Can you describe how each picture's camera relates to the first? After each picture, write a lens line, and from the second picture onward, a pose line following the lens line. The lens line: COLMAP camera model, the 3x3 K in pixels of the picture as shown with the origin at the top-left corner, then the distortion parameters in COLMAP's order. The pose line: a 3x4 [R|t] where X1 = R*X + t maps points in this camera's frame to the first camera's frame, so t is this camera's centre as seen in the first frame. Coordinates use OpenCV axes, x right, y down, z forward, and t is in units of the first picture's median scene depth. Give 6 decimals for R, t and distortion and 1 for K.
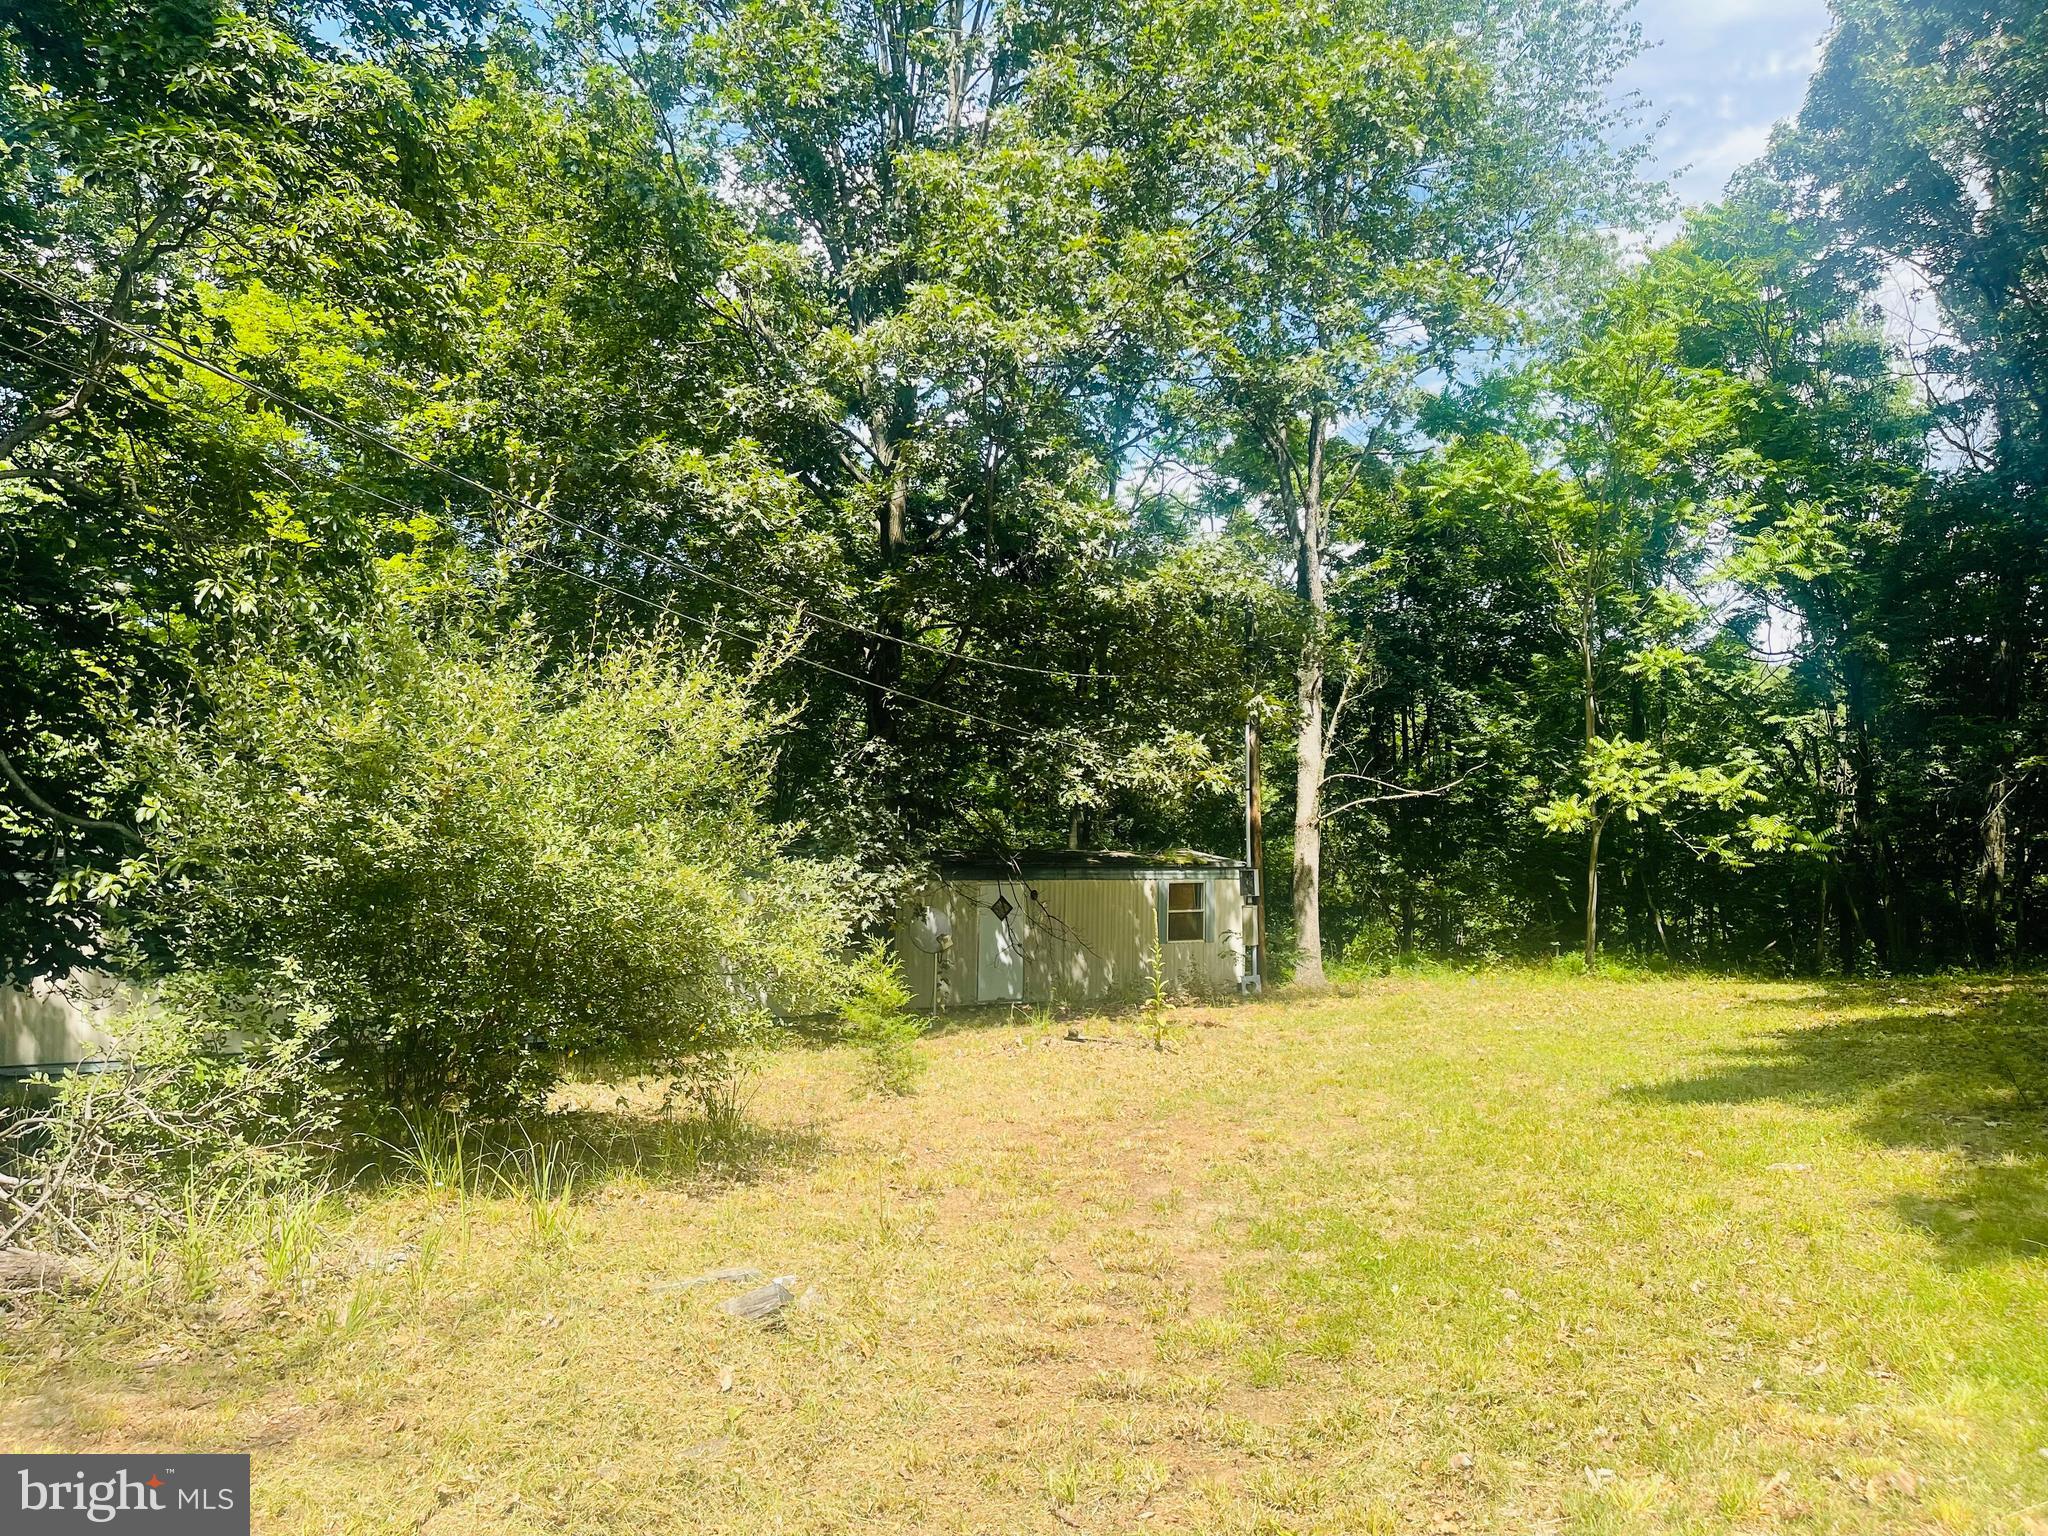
lens RADIAL K [[1285.4, 0, 1024.0], [0, 1285.4, 768.0], [0, 0, 1]] dist [0.003326, 0.000416]
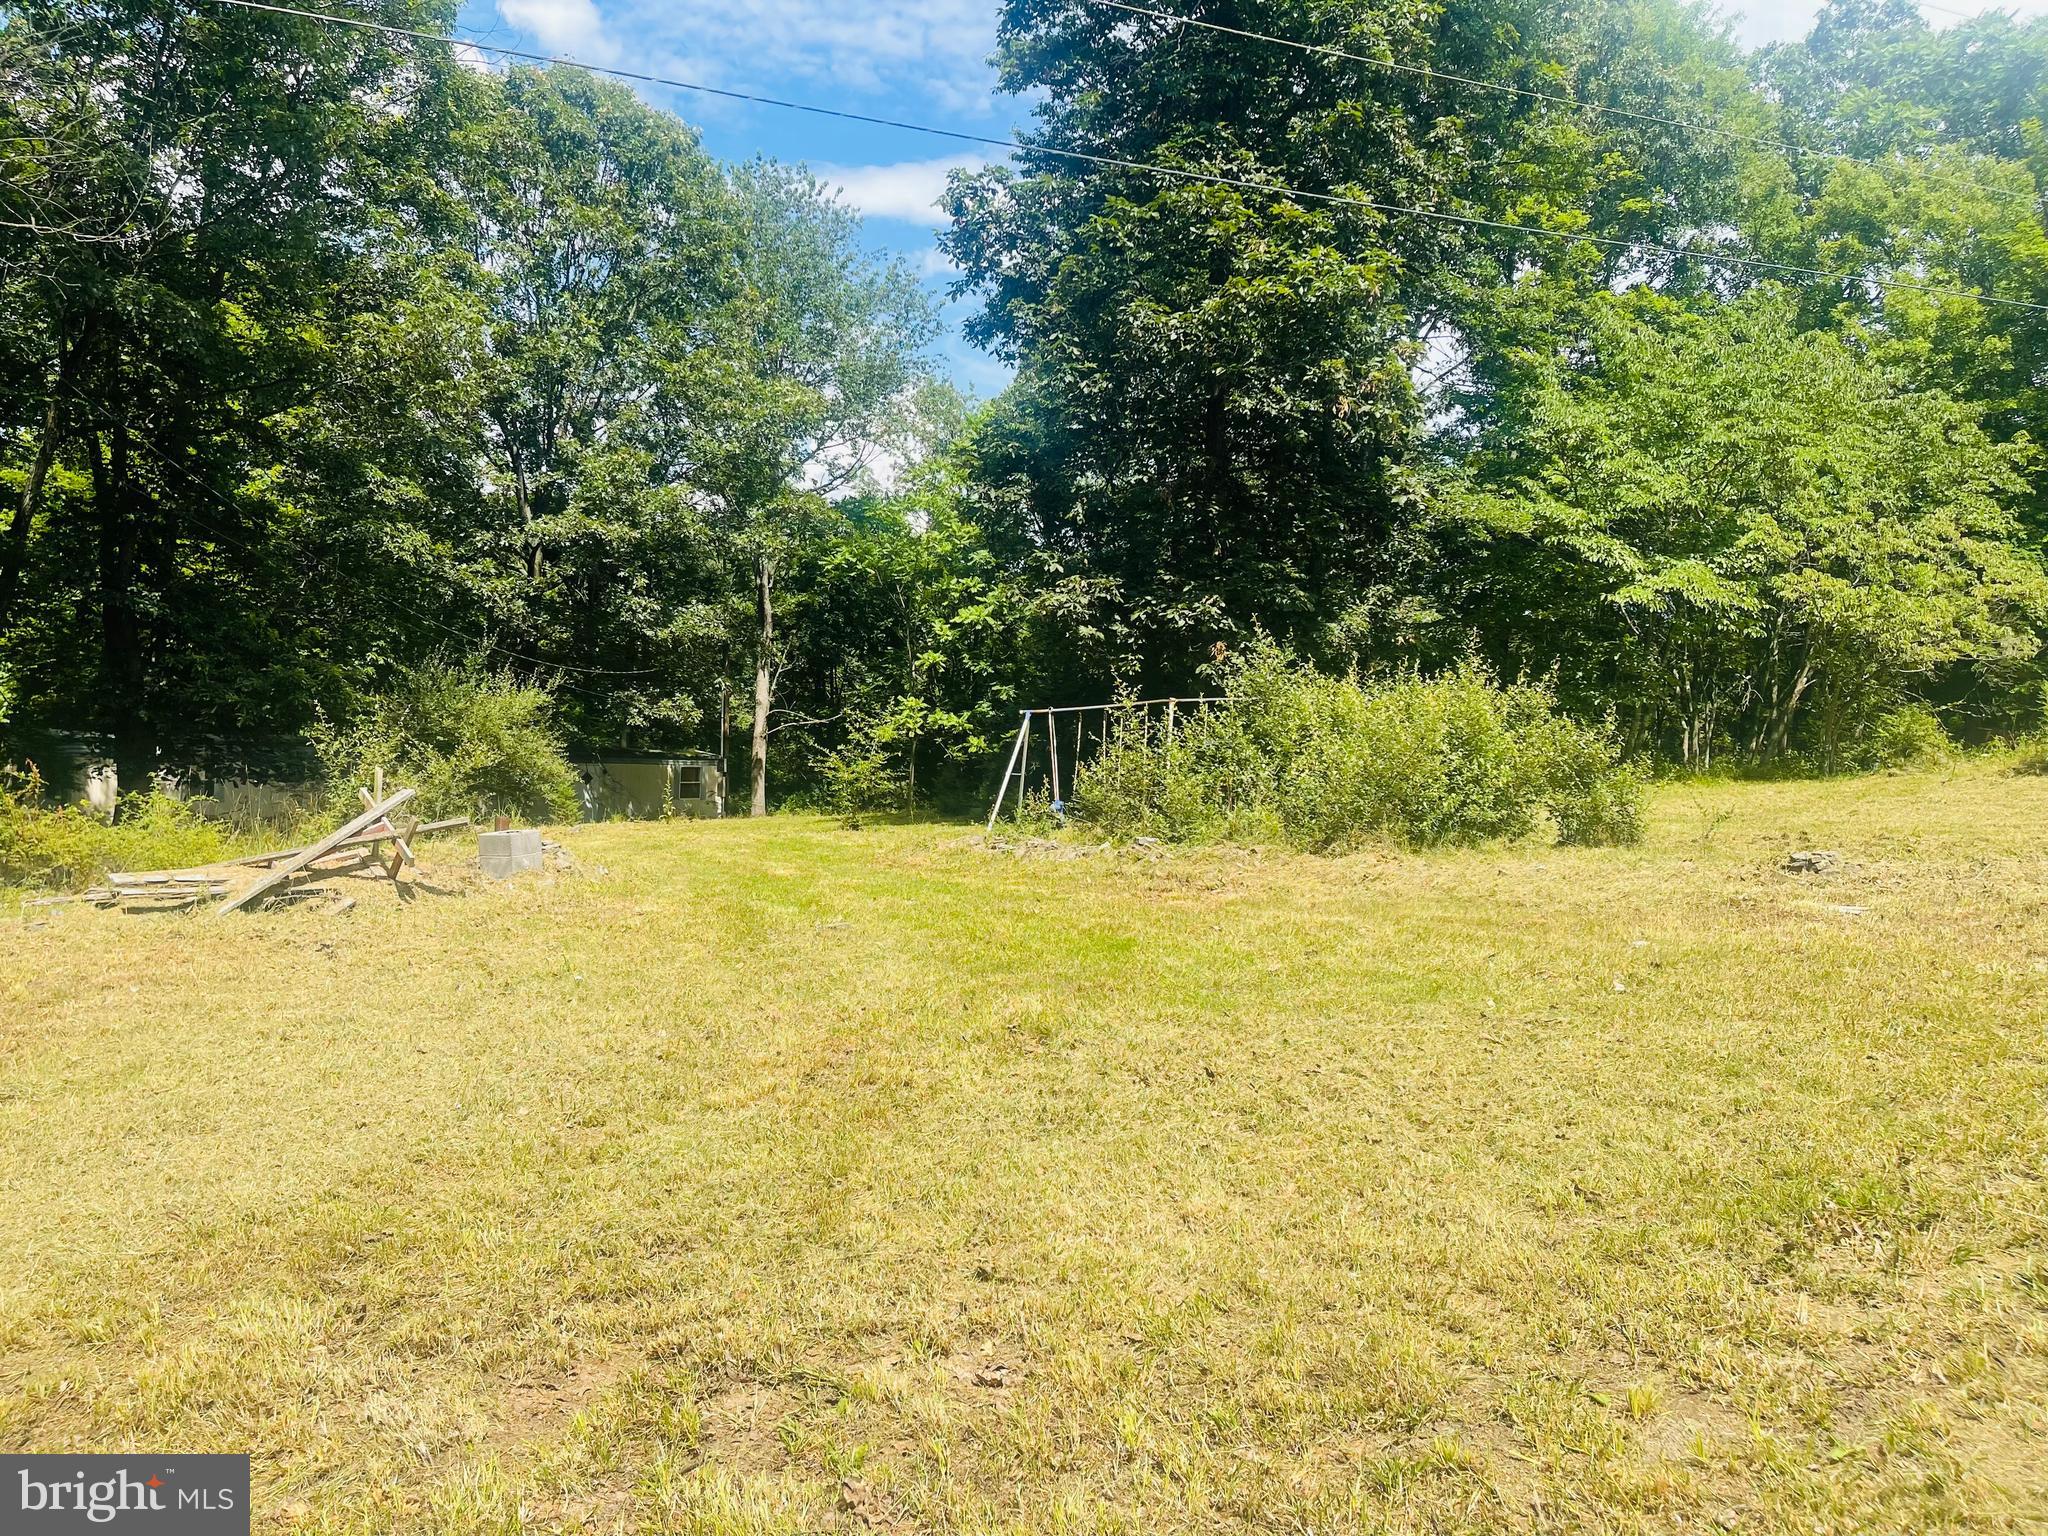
lens RADIAL K [[1285.4, 0, 1024.0], [0, 1285.4, 768.0], [0, 0, 1]] dist [0.003326, 0.000416]
pose [[0.937635, 0.009742, 0.347485, -0.073776], [-0.032675, 0.997652, 0.060197, -0.039258], [-0.346083, -0.067797, 0.935751, -0.981229]]
